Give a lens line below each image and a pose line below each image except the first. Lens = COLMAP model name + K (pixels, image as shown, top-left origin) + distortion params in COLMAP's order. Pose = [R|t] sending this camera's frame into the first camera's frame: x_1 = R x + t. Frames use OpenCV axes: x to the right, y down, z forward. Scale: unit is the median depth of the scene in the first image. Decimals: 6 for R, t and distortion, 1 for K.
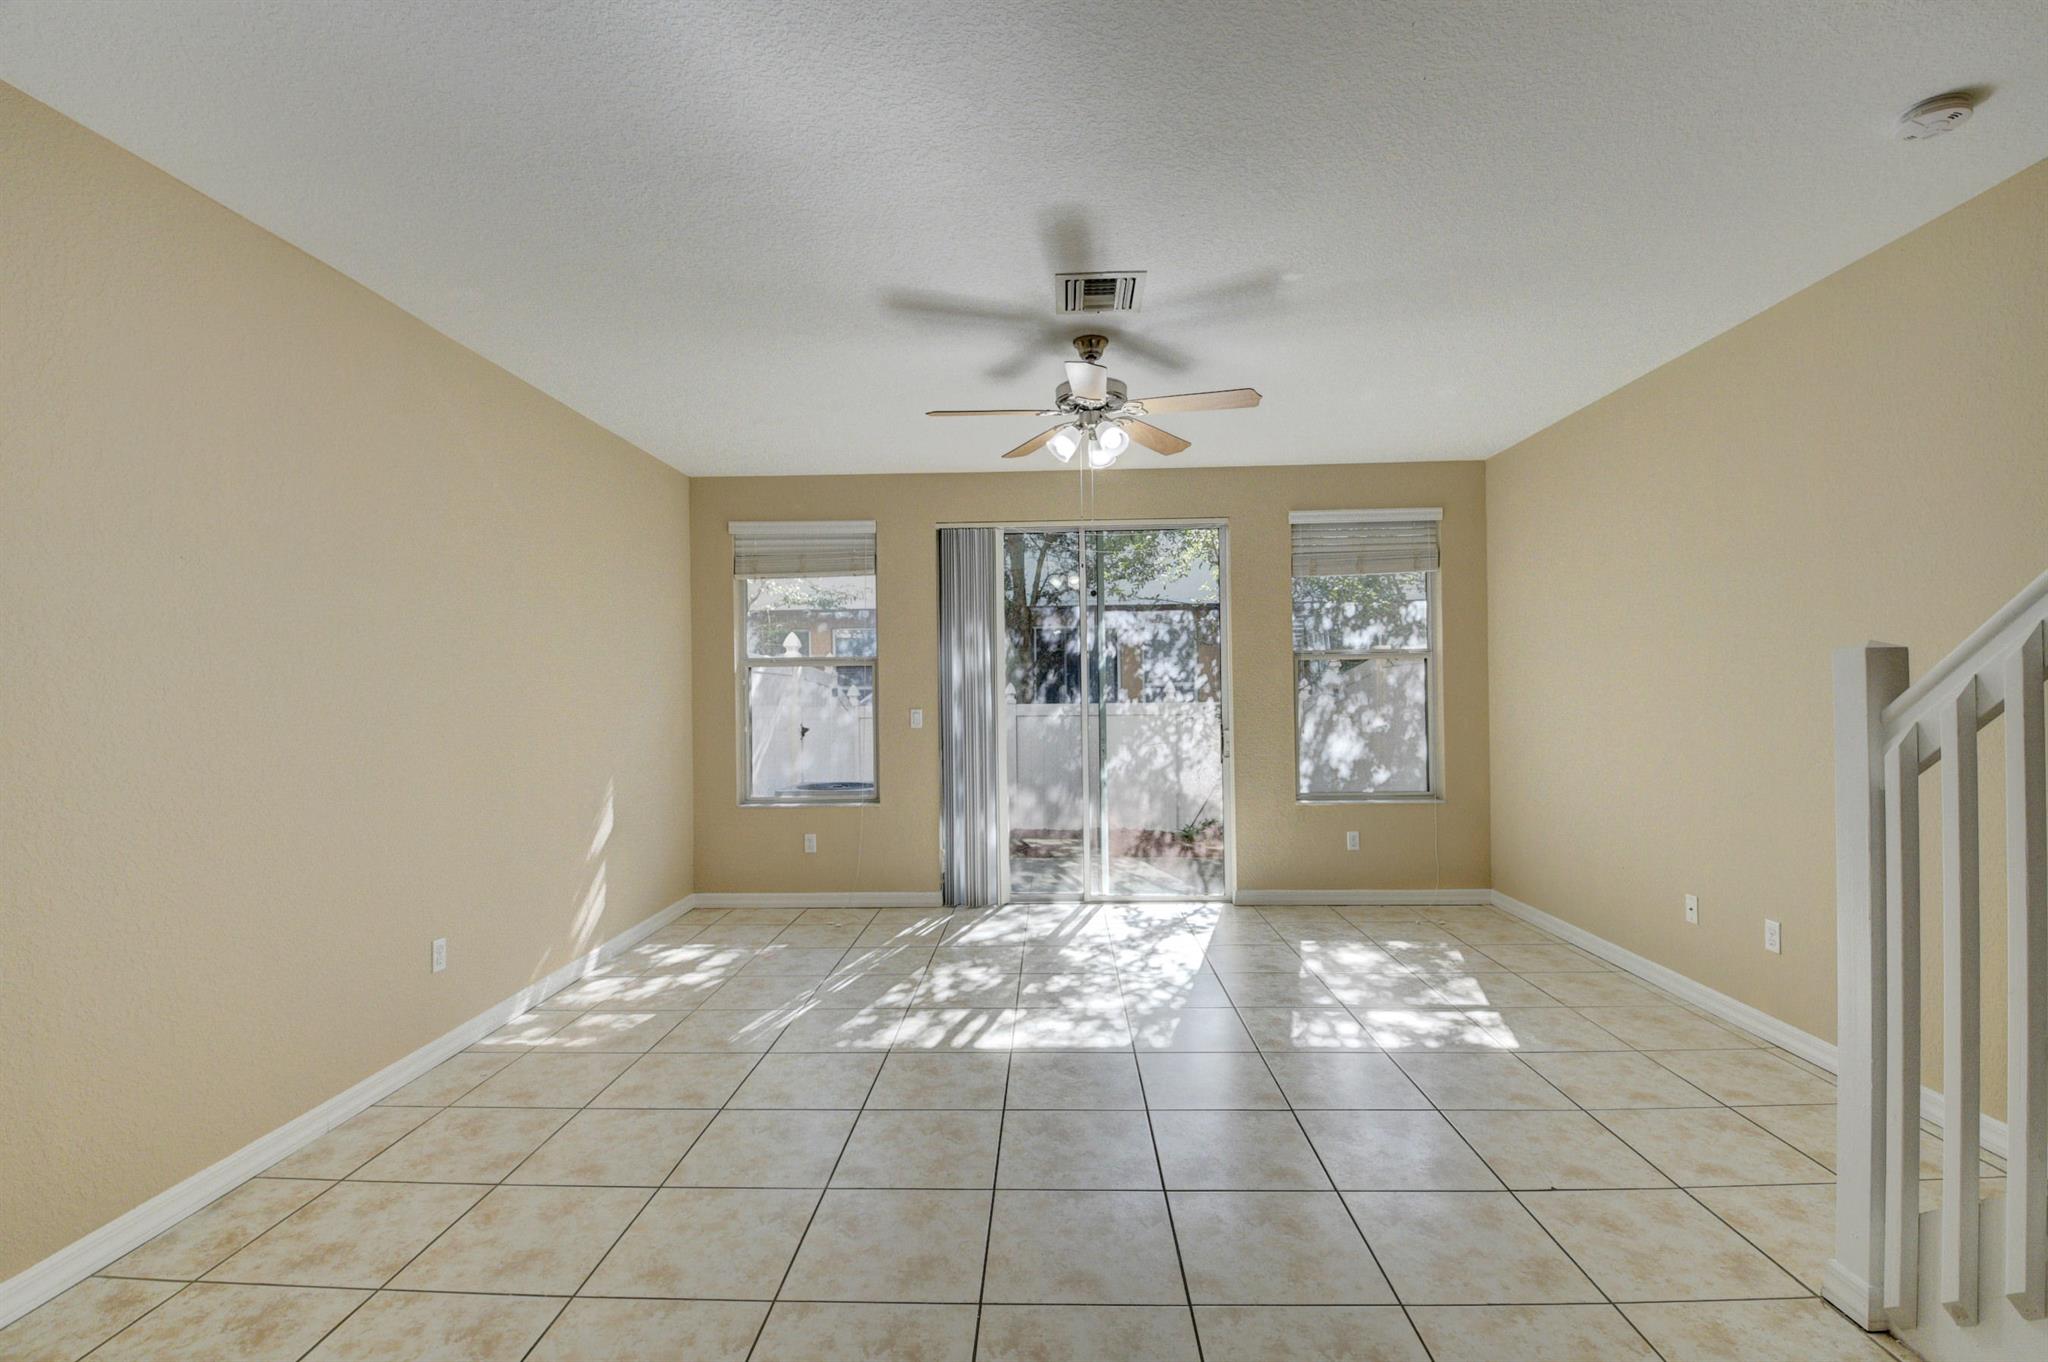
lens RADIAL K [[911.9, 0, 1015.4], [0, 911.9, 670.2], [0, 0, 1]] dist [-0.011955, -0.009840]
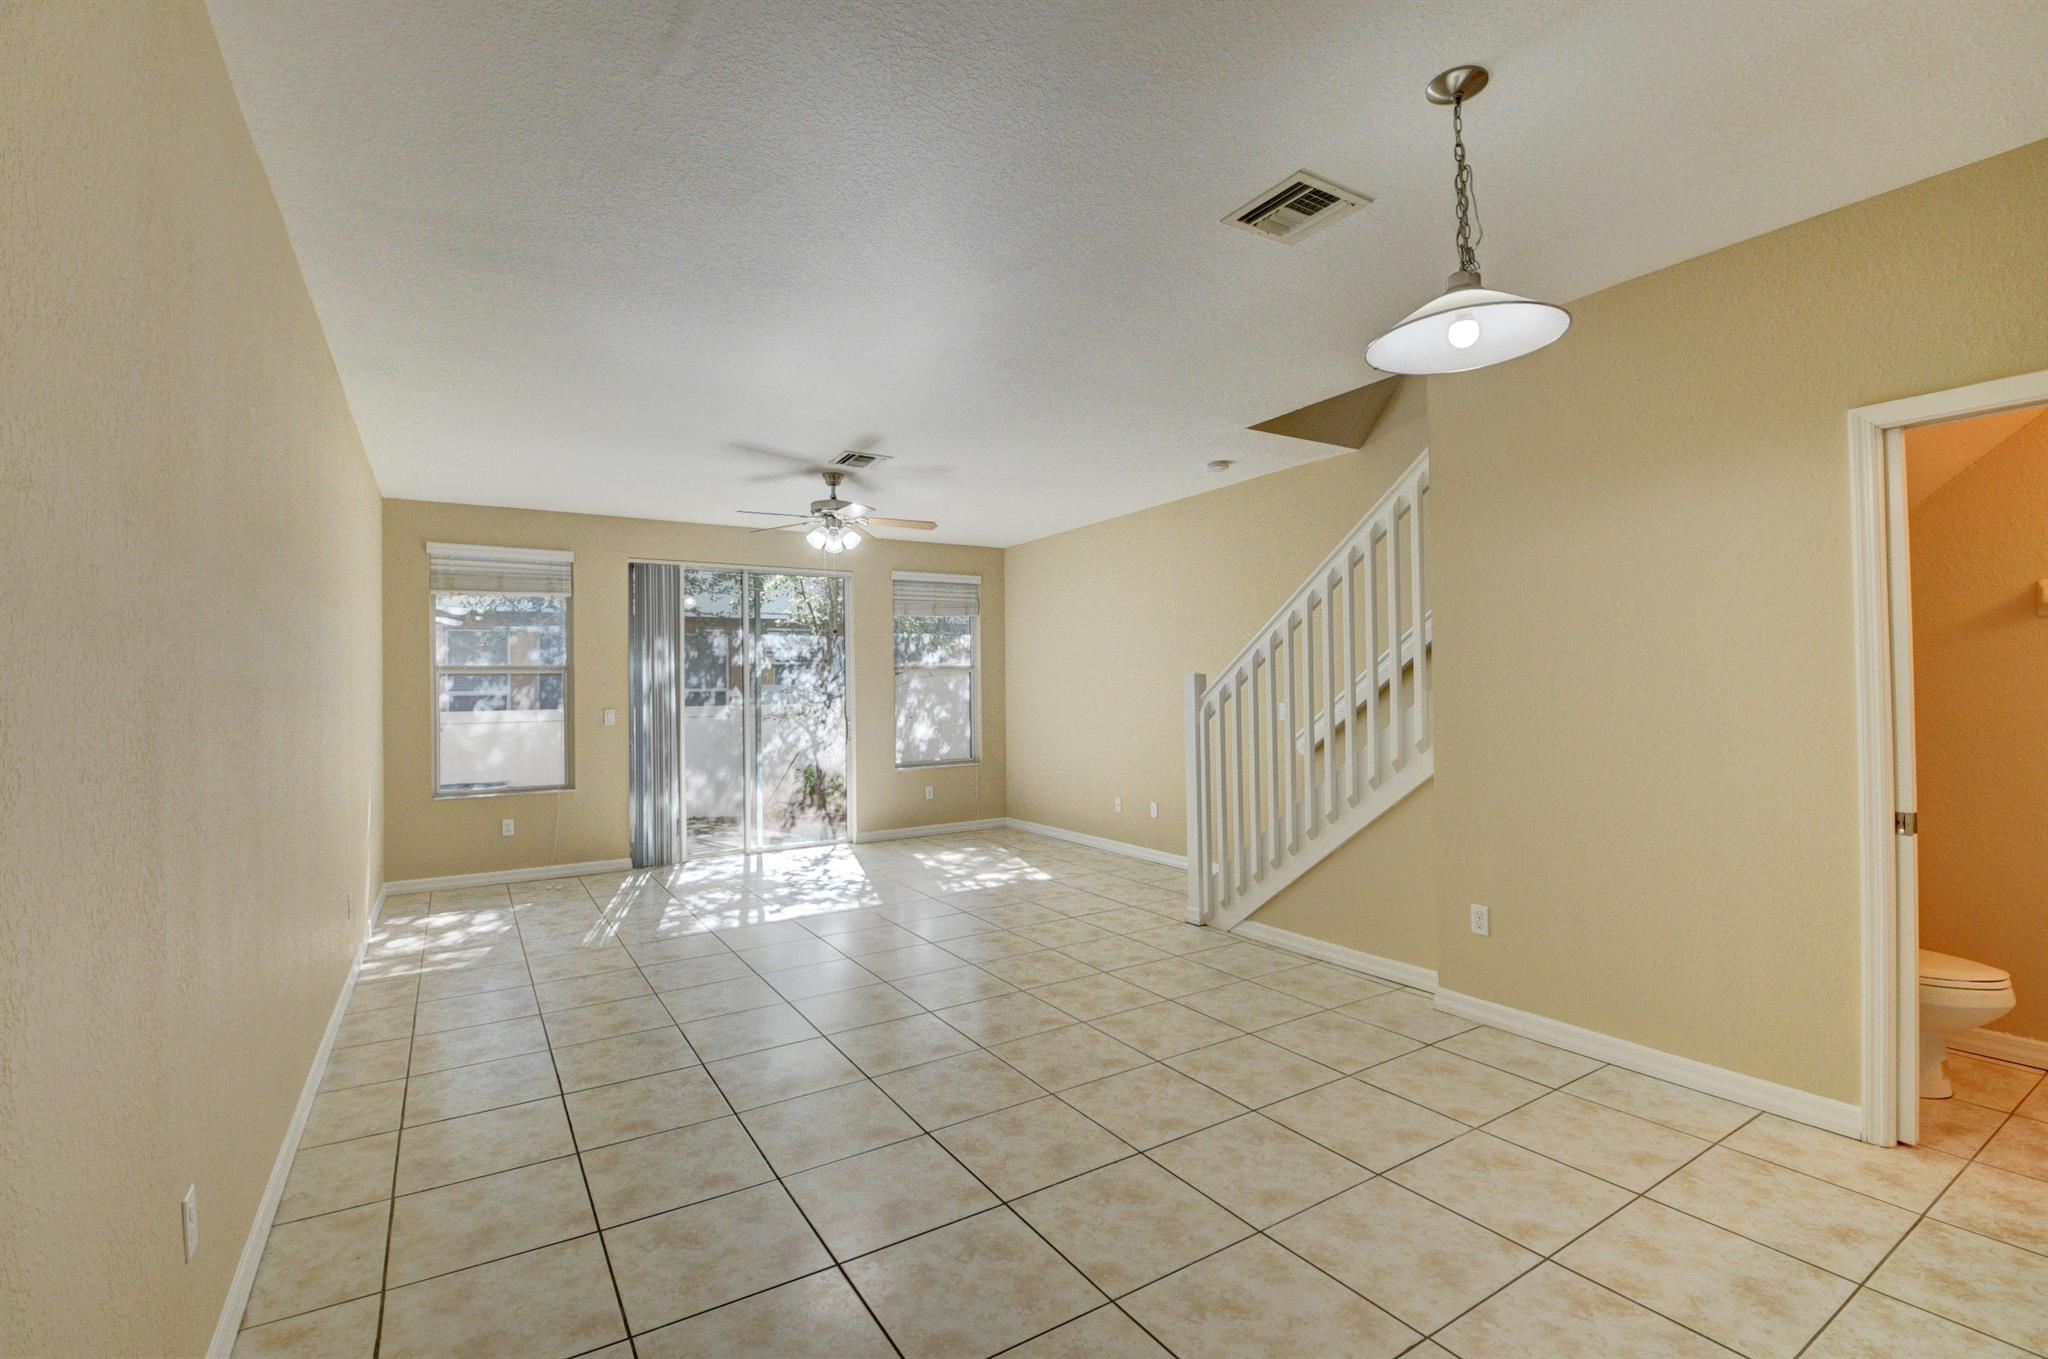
lens RADIAL K [[911.9, 0, 1037.9], [0, 911.9, 658.7], [0, 0, 1]] dist [-0.011955, -0.009840]
pose [[0.817339, 0.019141, 0.575838, -0.349959], [-0.007373, 0.999714, -0.022765, -0.001391], [-0.576109, 0.014361, 0.817247, -0.335139]]
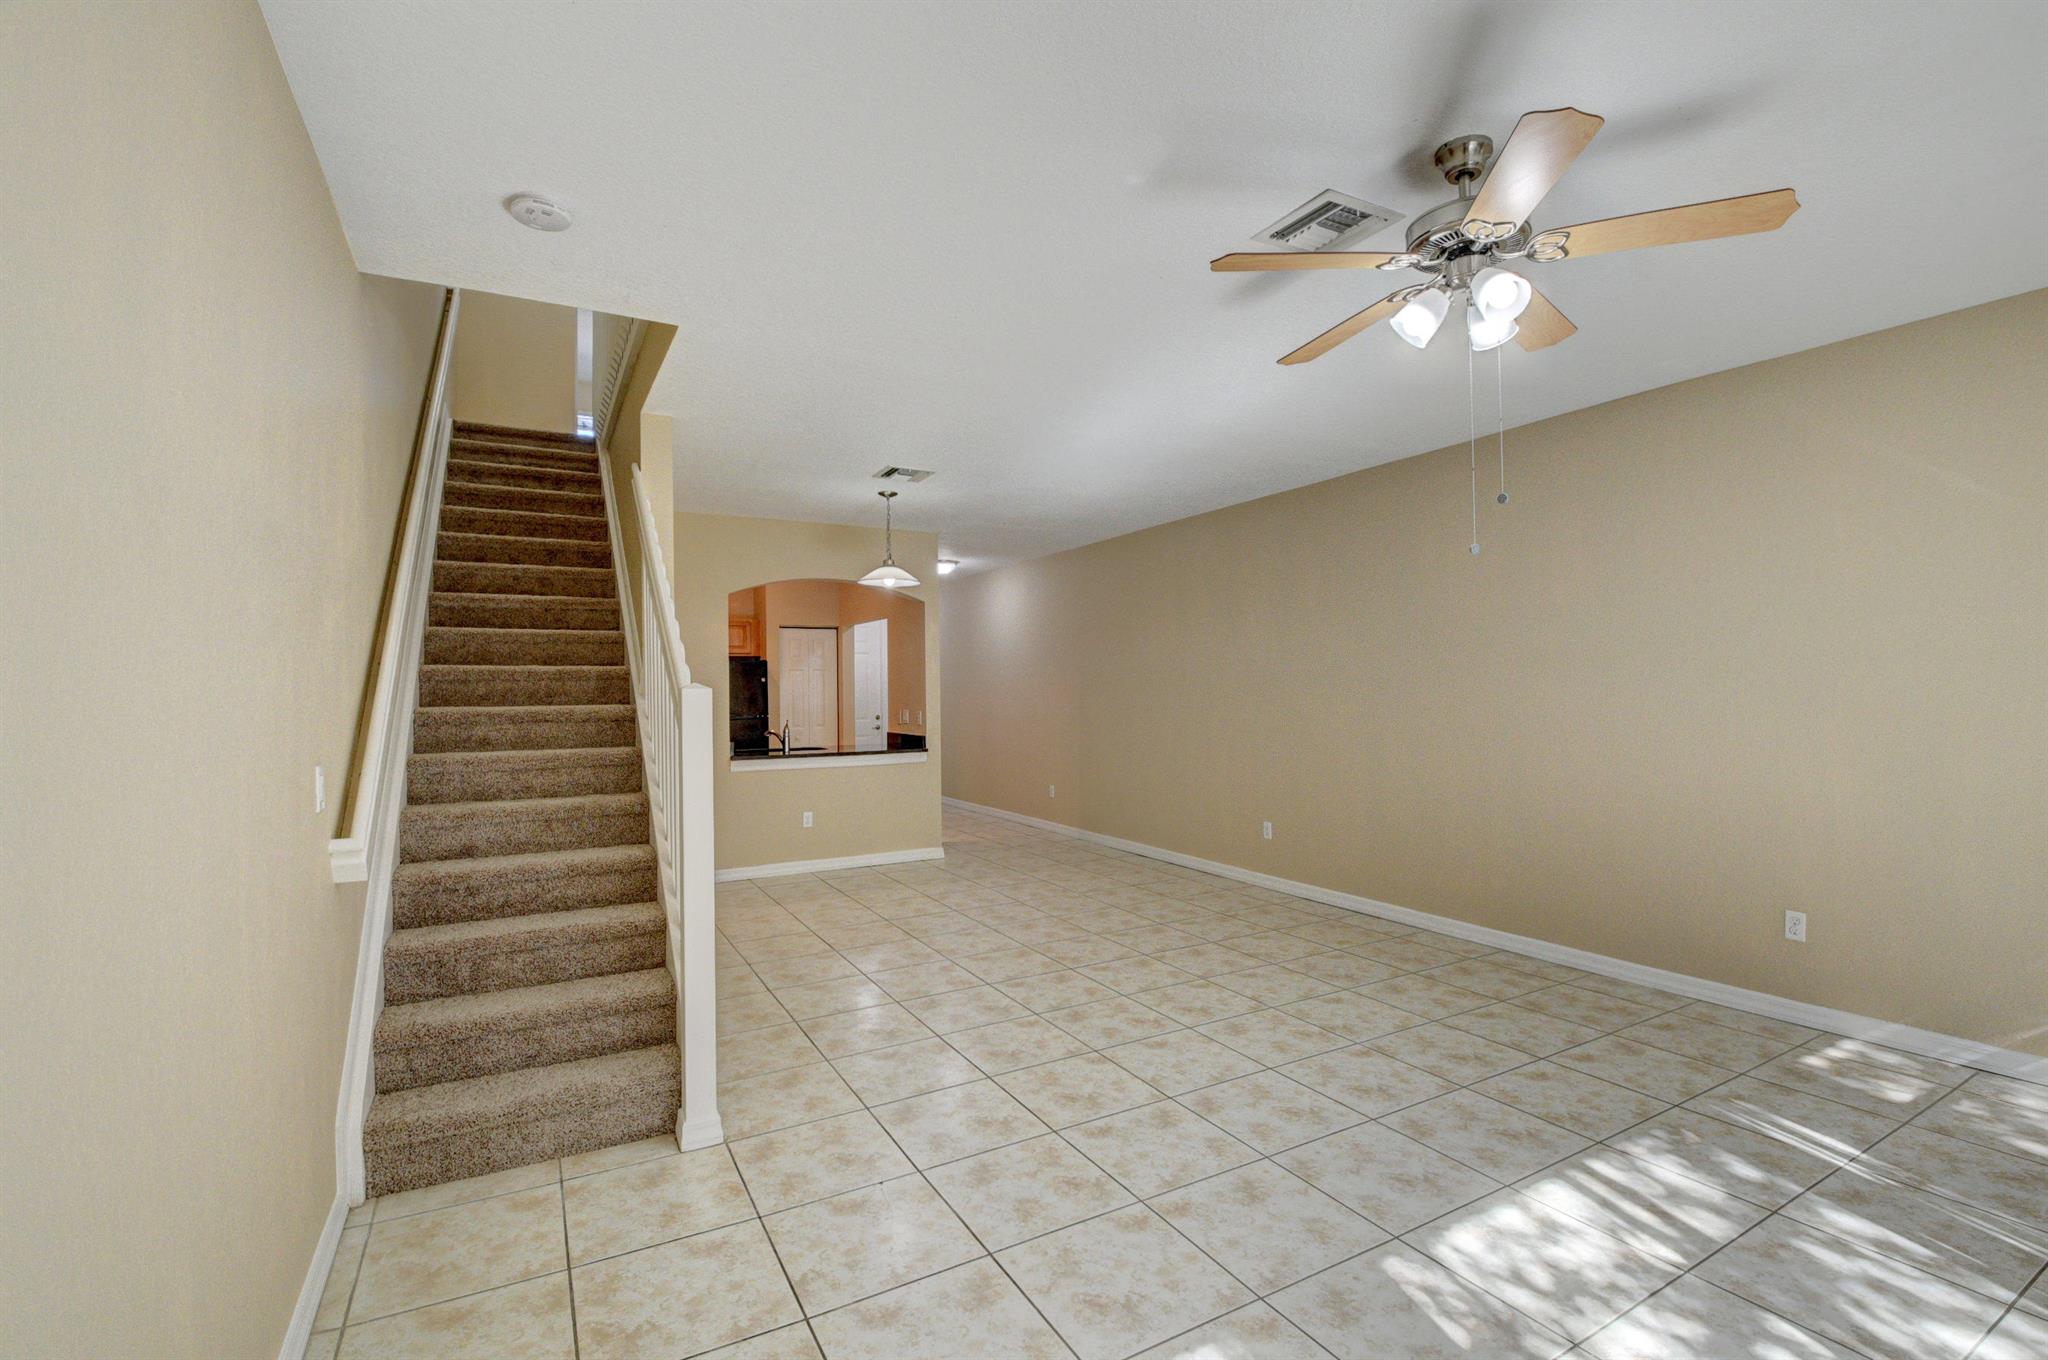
lens RADIAL K [[911.9, 0, 1022.3], [0, 911.9, 677.5], [0, 0, 1]] dist [-0.011955, -0.009840]
pose [[-0.856431, 0.016826, -0.515987, 0.431505], [0.033981, 0.999139, -0.023820, 0.005142], [0.515142, -0.037934, -0.856265, 0.875768]]
